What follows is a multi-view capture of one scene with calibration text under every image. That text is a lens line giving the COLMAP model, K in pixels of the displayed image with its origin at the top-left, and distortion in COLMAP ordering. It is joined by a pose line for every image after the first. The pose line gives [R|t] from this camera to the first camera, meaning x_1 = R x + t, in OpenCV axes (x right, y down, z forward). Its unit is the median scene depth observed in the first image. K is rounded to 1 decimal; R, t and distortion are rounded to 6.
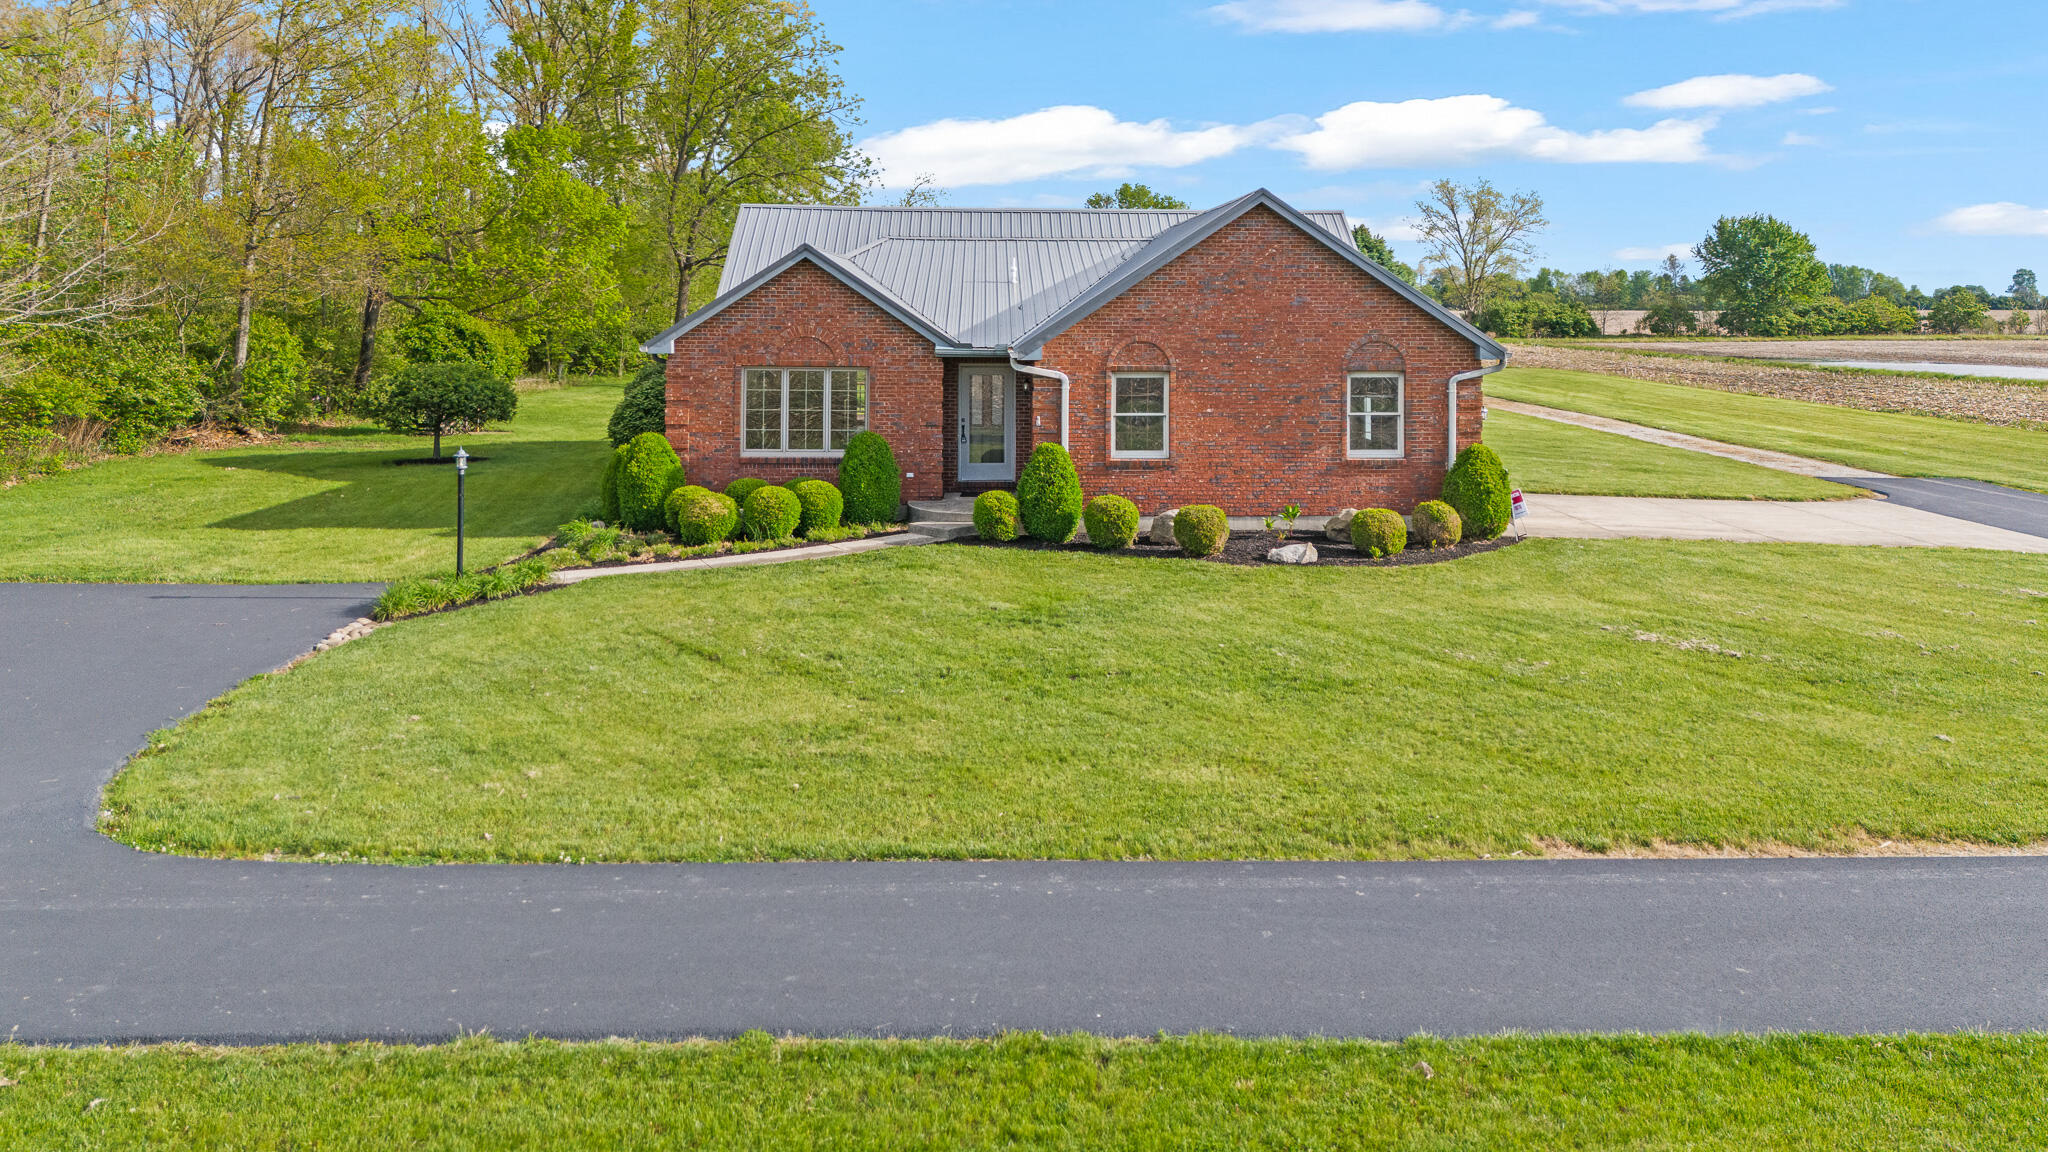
lens RADIAL K [[1604.0, 0, 1037.3], [0, 1604.0, 568.5], [0, 0, 1]] dist [0.045948, -0.068111]
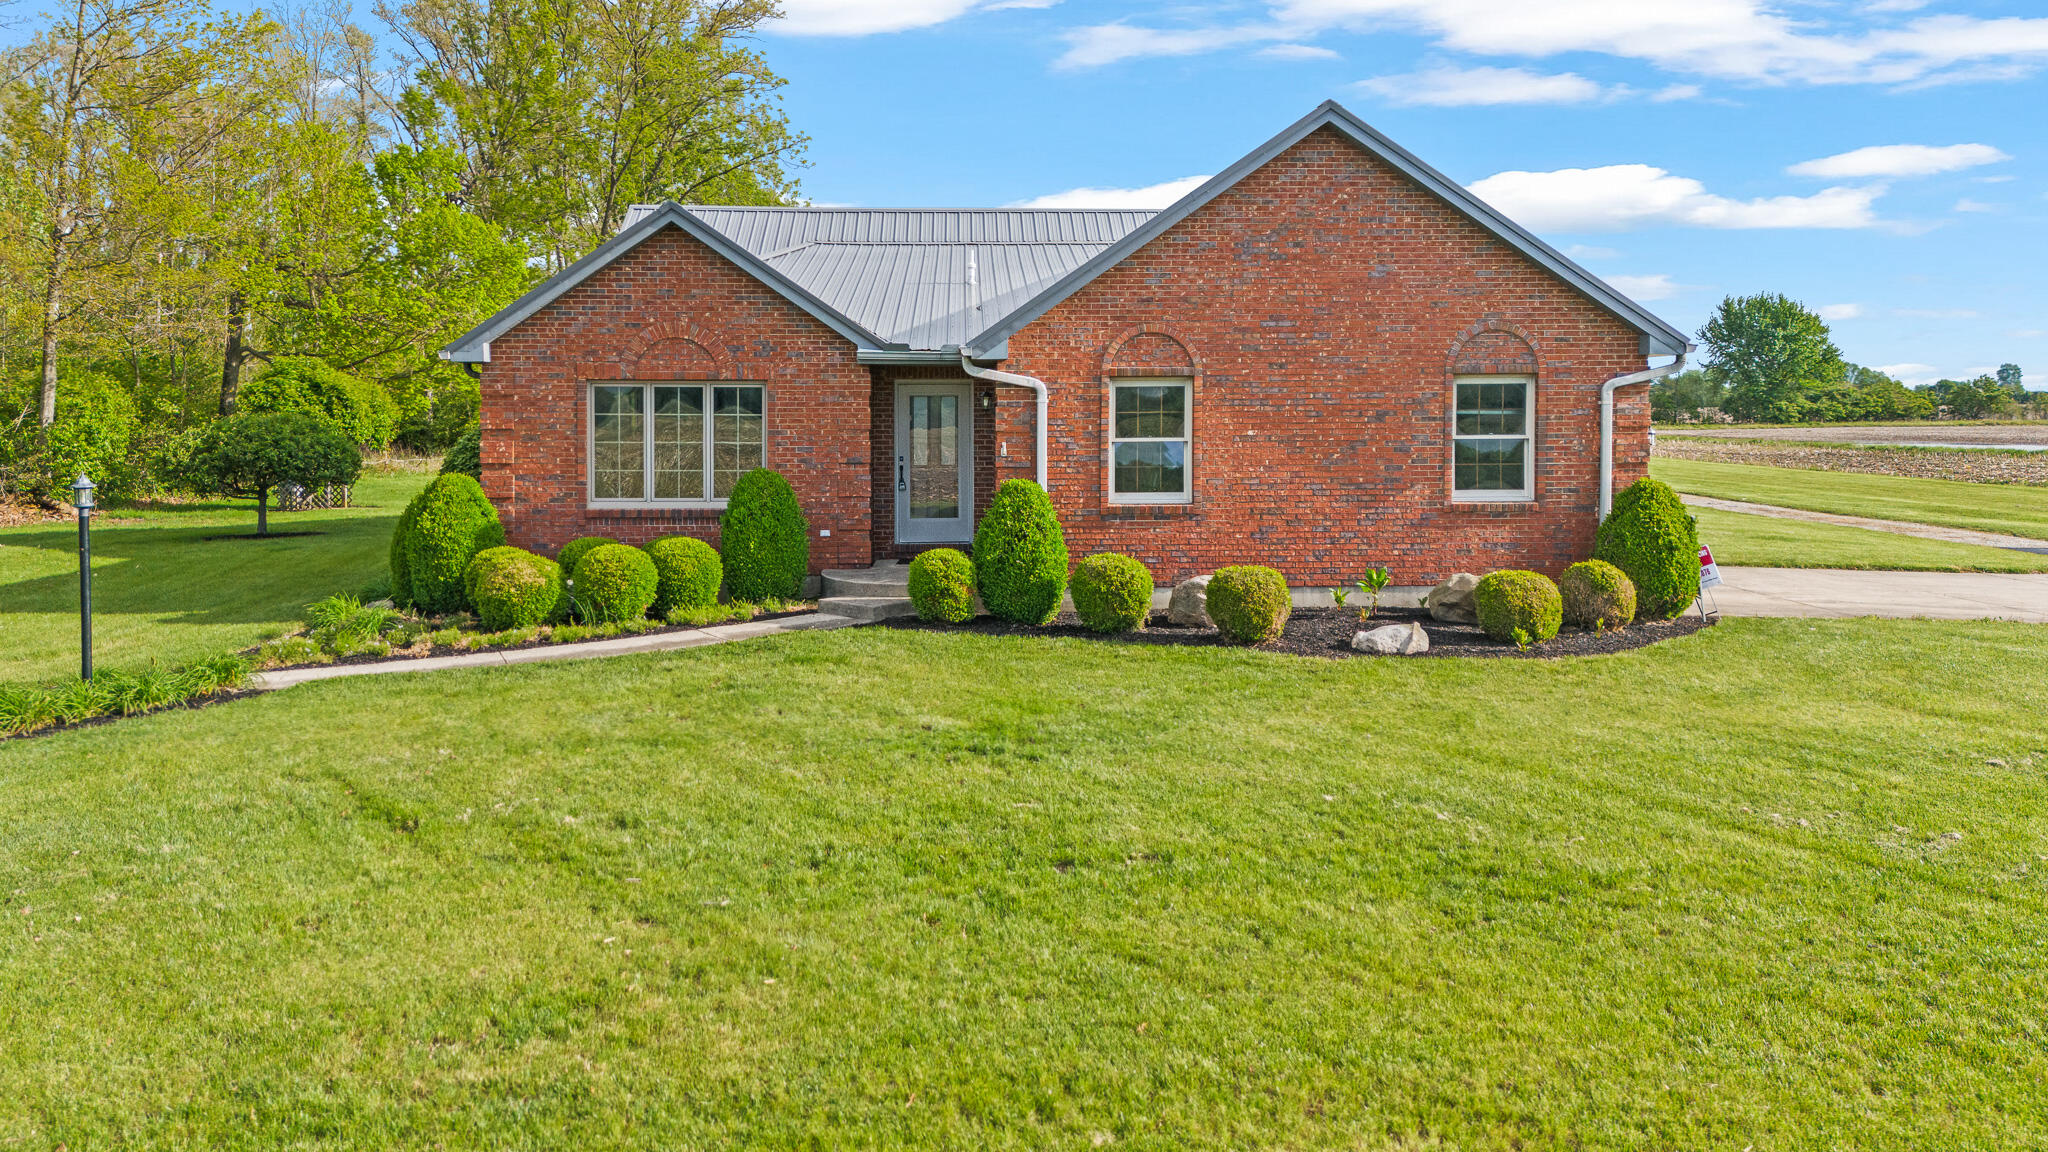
lens RADIAL K [[1483.8, 0, 975.6], [0, 1483.8, 529.2], [0, 0, 1]] dist [0.052189, -0.048620]
pose [[0.999622, -0.006520, -0.026702, 0.005592], [0.003961, 0.995490, -0.094787, 0.002972], [0.027200, 0.094646, 0.995139, 0.366897]]
